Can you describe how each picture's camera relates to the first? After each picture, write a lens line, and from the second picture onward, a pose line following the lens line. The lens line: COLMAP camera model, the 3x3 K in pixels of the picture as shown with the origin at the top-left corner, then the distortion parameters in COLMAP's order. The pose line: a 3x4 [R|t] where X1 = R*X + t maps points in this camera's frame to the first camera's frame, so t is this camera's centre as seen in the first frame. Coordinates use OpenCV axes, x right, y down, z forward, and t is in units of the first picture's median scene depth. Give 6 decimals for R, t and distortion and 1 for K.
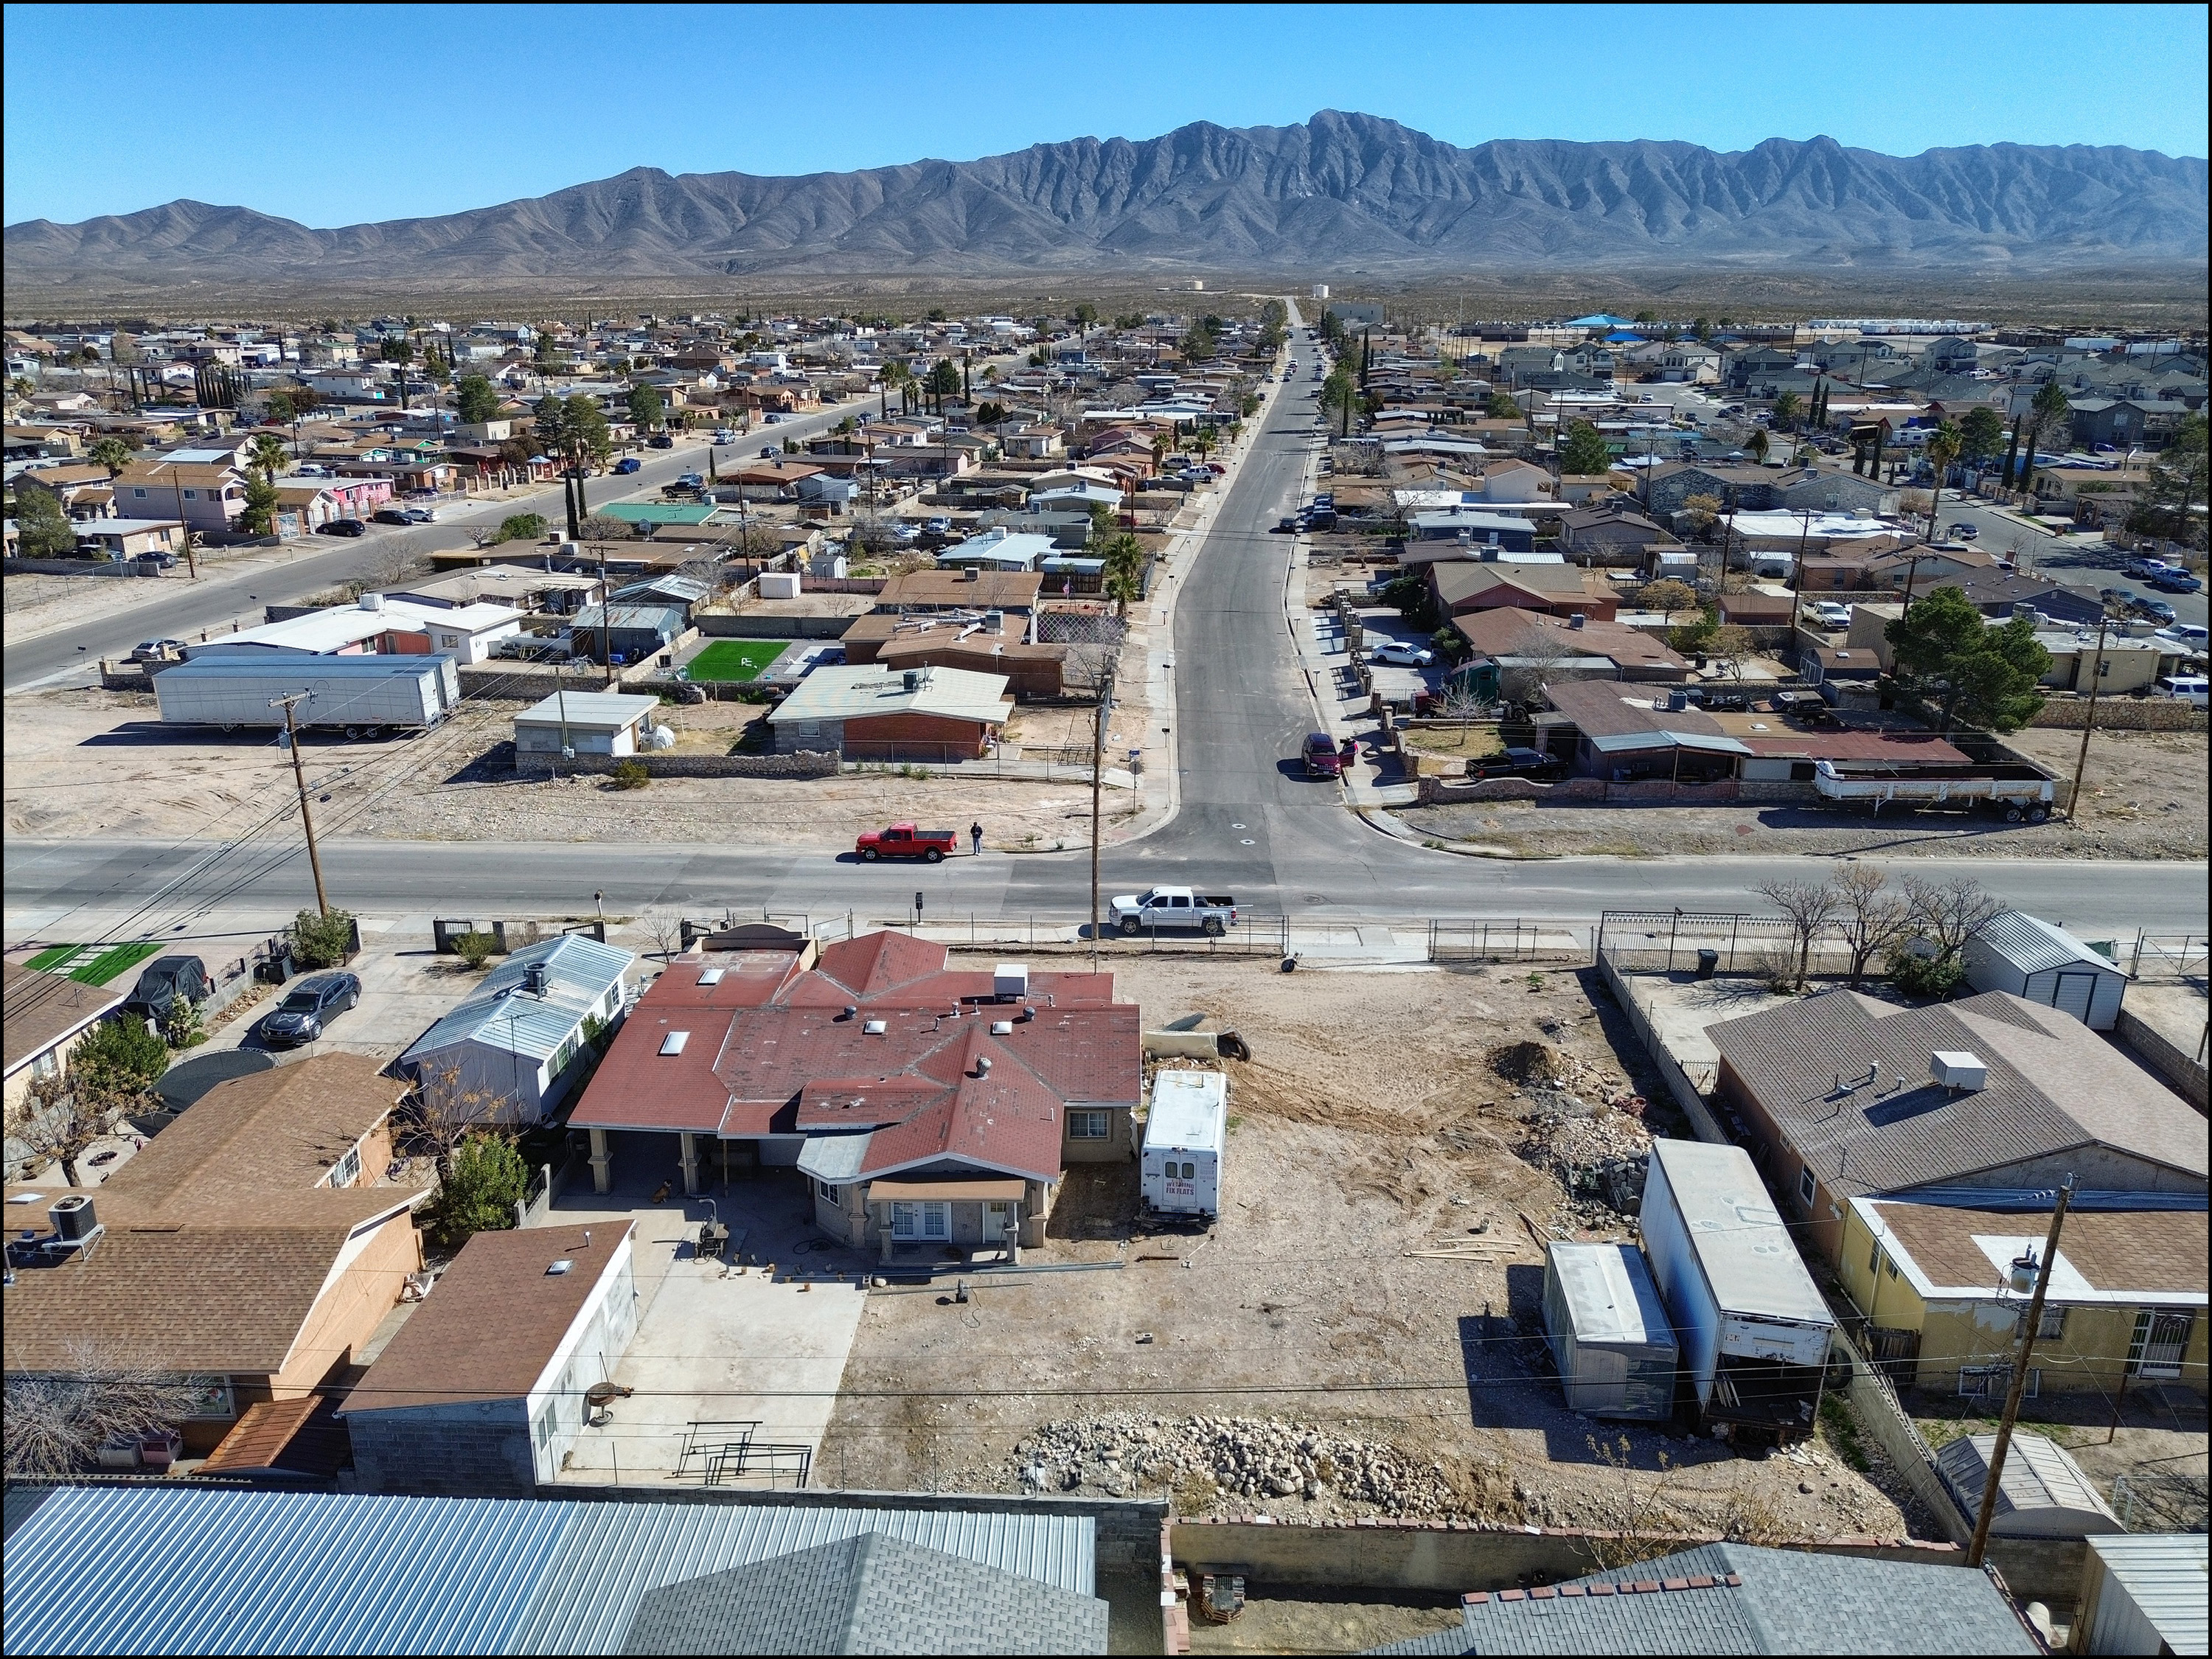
lens RADIAL K [[1566.3, 0, 1109.8], [0, 1566.3, 821.9], [0, 0, 1]] dist [0.071192, -0.066470]
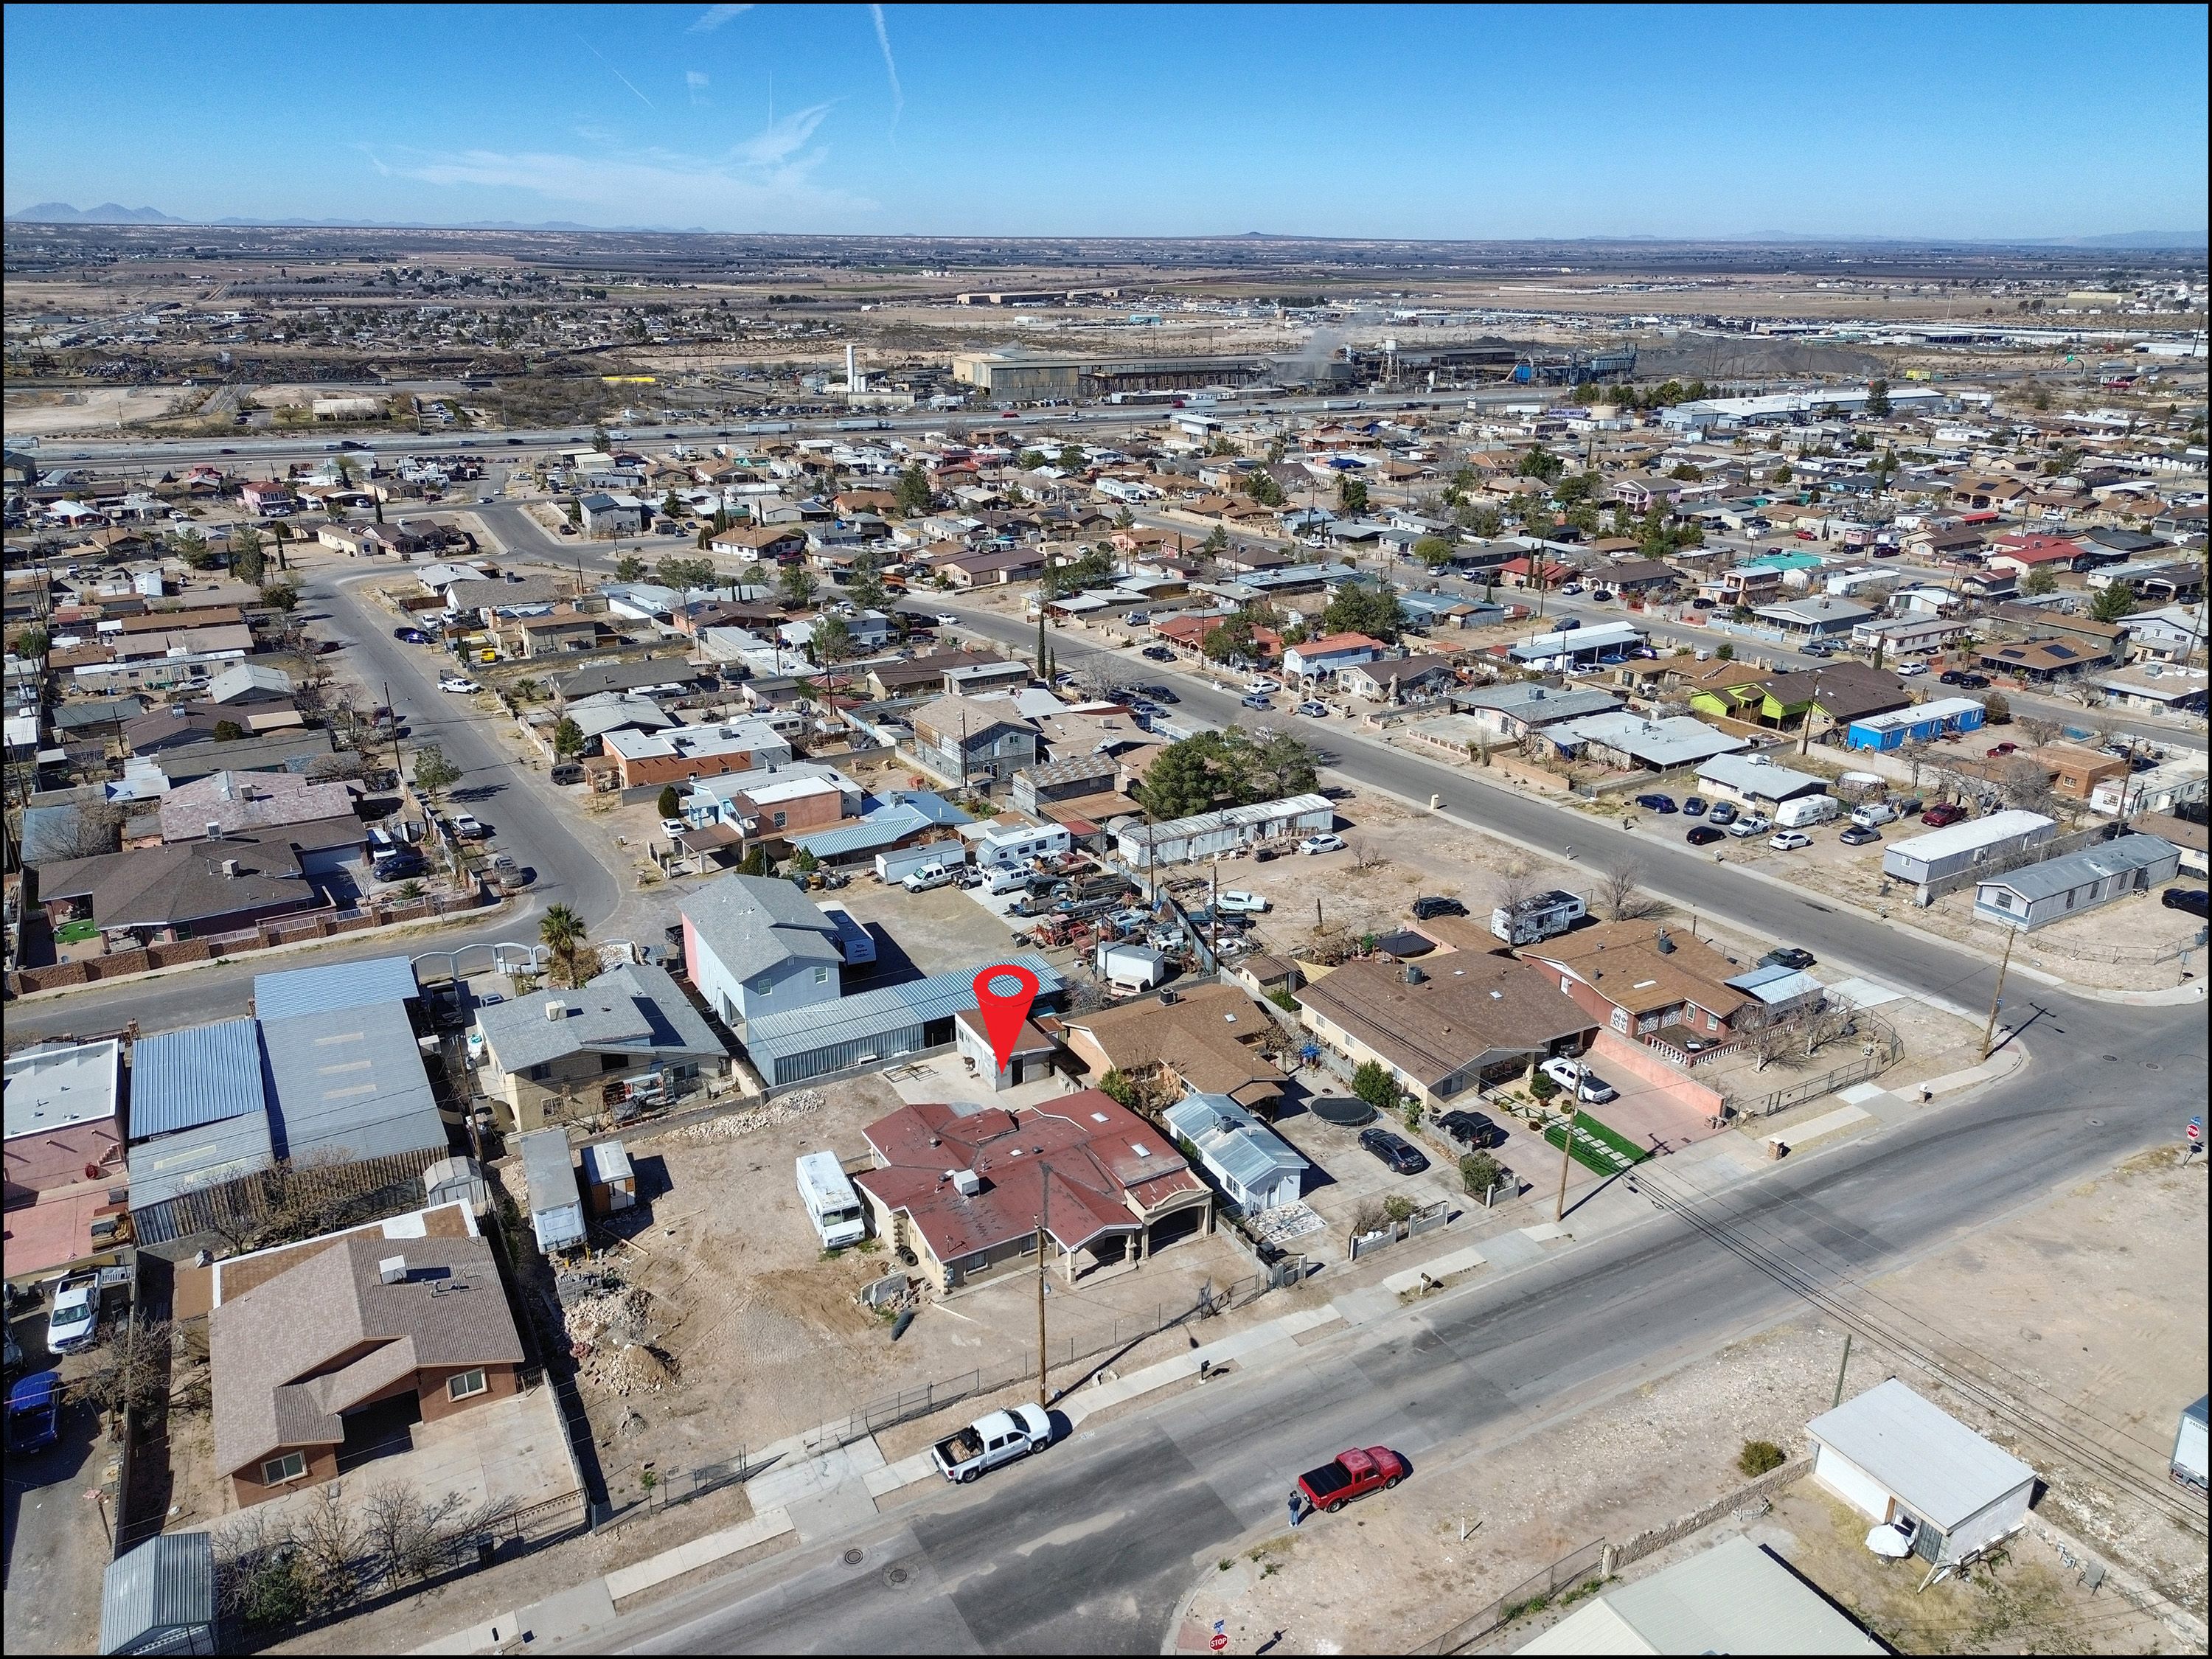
lens RADIAL K [[1566.3, 0, 1109.8], [0, 1566.3, 821.9], [0, 0, 1]] dist [0.071192, -0.066470]
pose [[-0.853883, 0.170762, -0.491654, 0.379267], [-0.168947, 0.802550, 0.572163, -0.801059], [0.492281, 0.571623, -0.656434, 1.332457]]
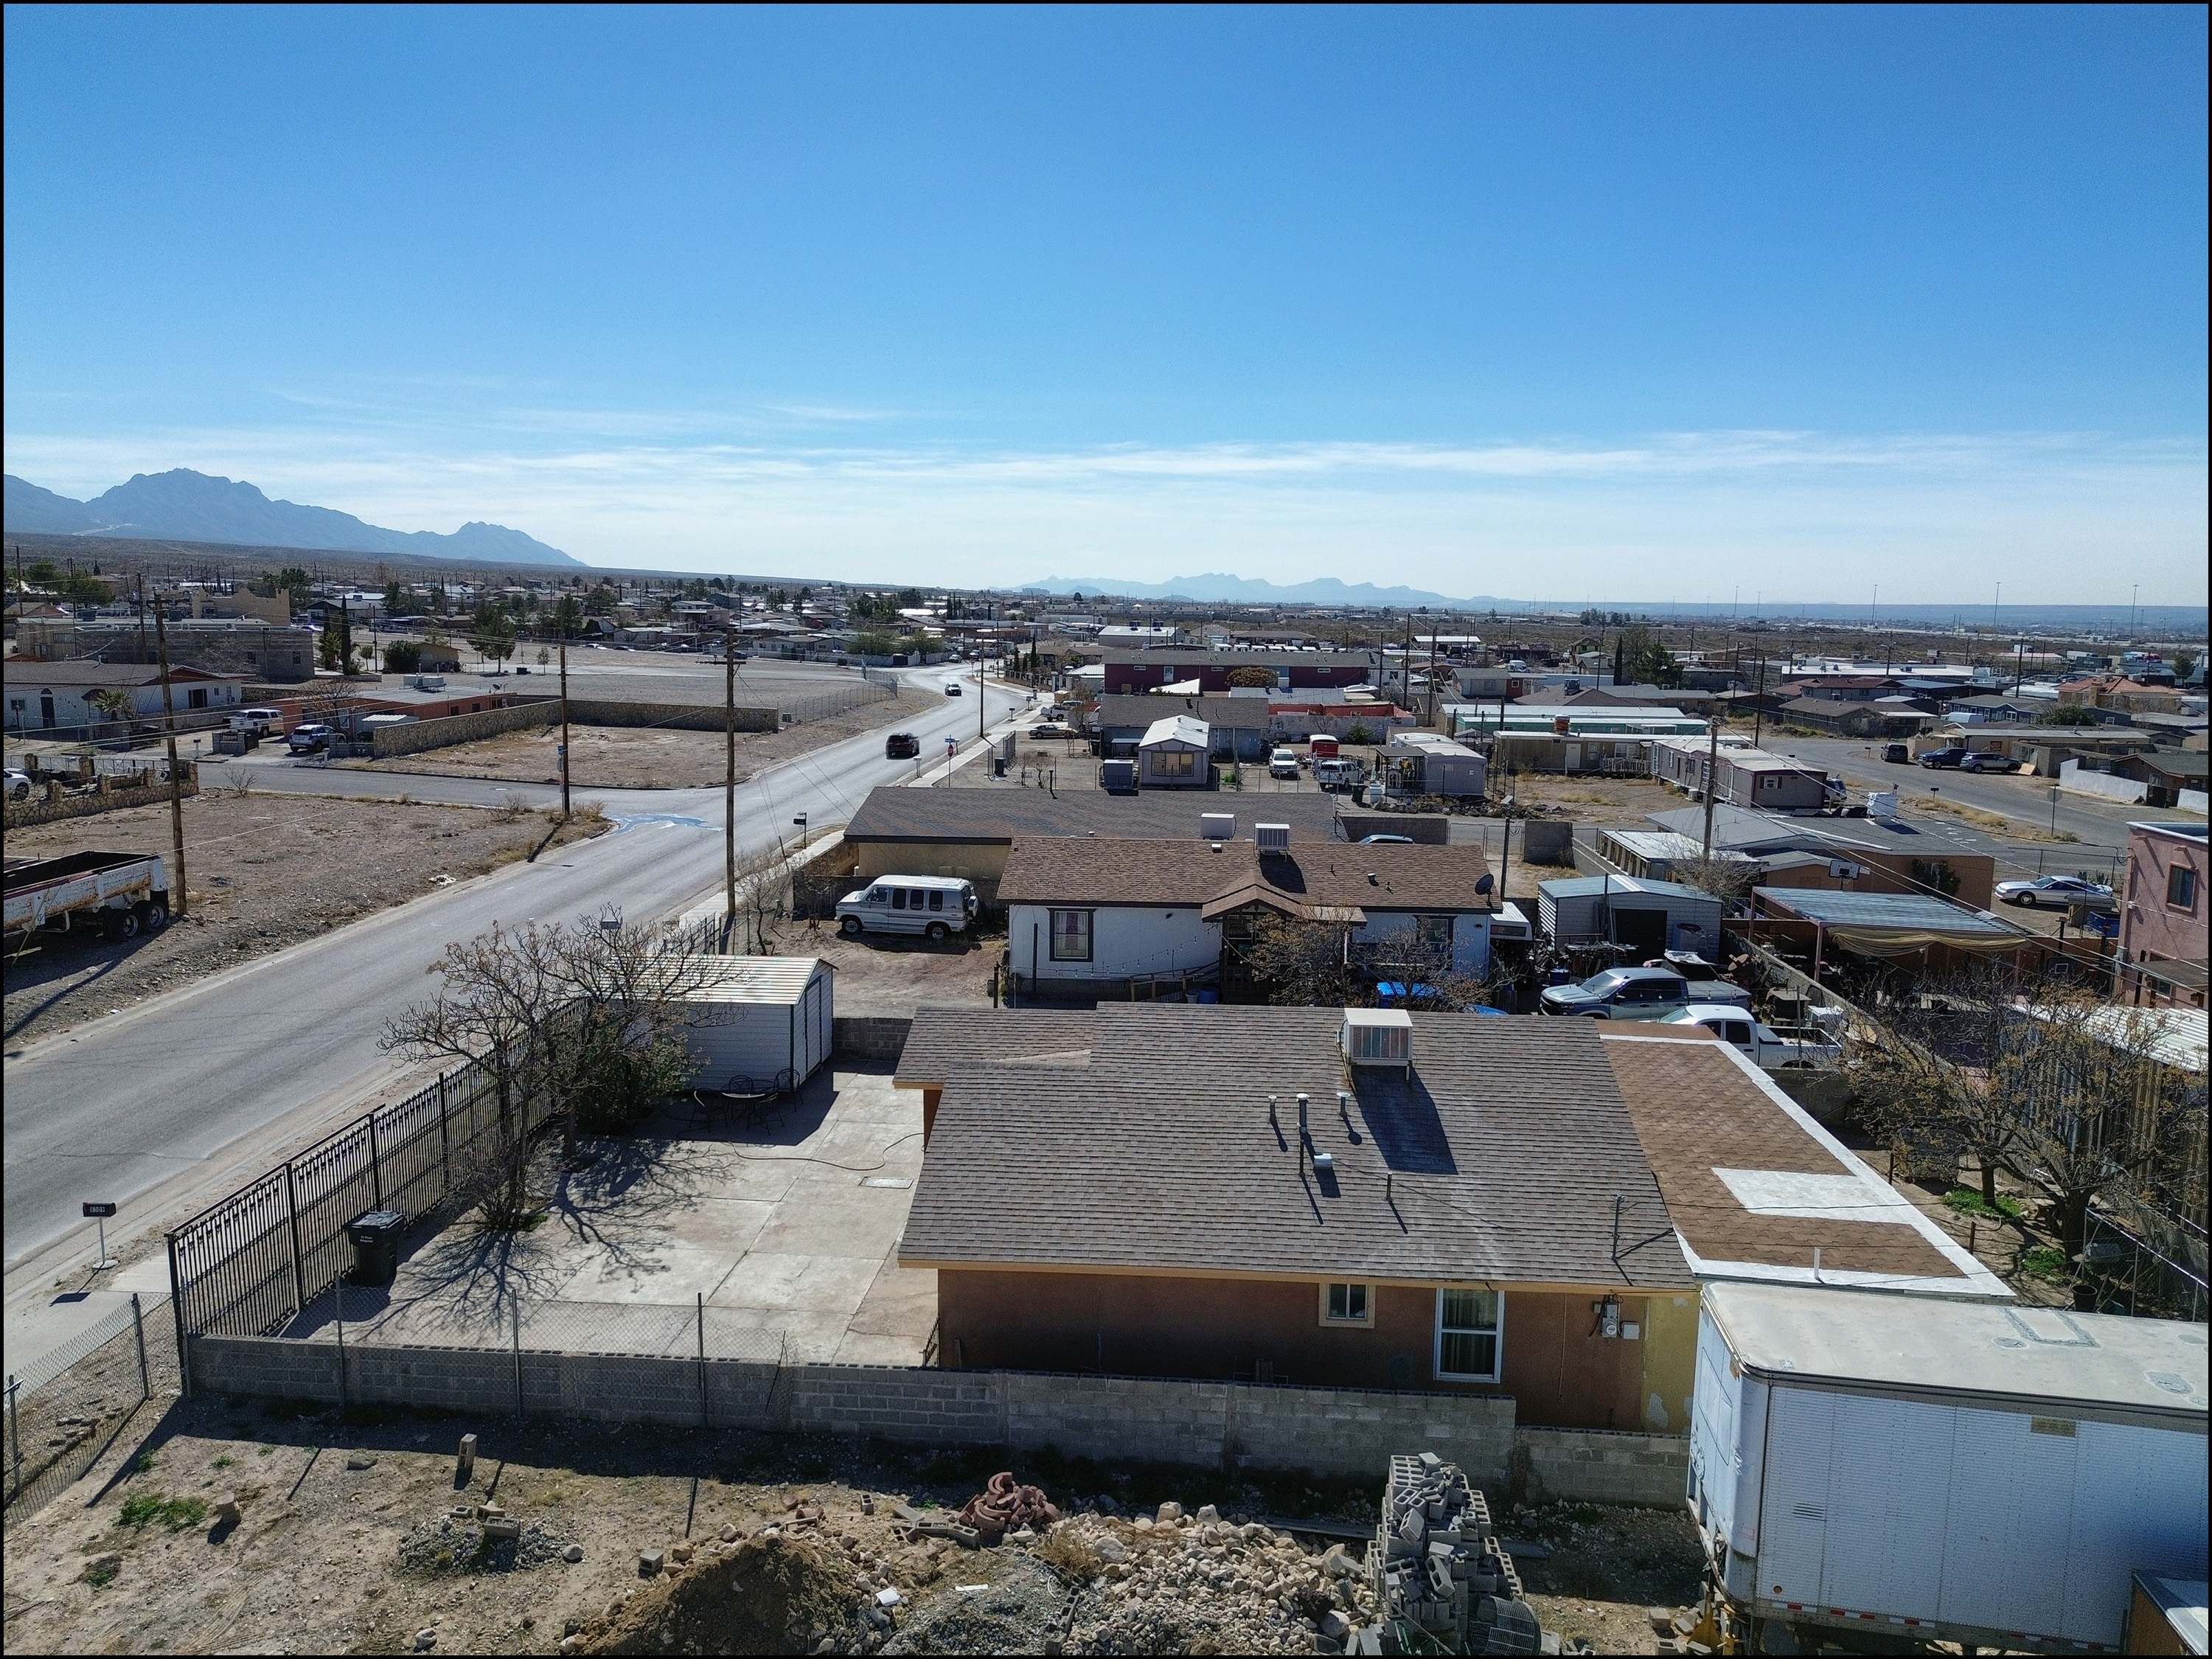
lens RADIAL K [[1566.3, 0, 1109.8], [0, 1566.3, 821.9], [0, 0, 1]] dist [0.071192, -0.066470]
pose [[0.030664, -0.145578, 0.988871, -0.013296], [0.291505, 0.947630, 0.130468, -0.012188], [-0.956078, 0.284260, 0.071494, 0.617393]]
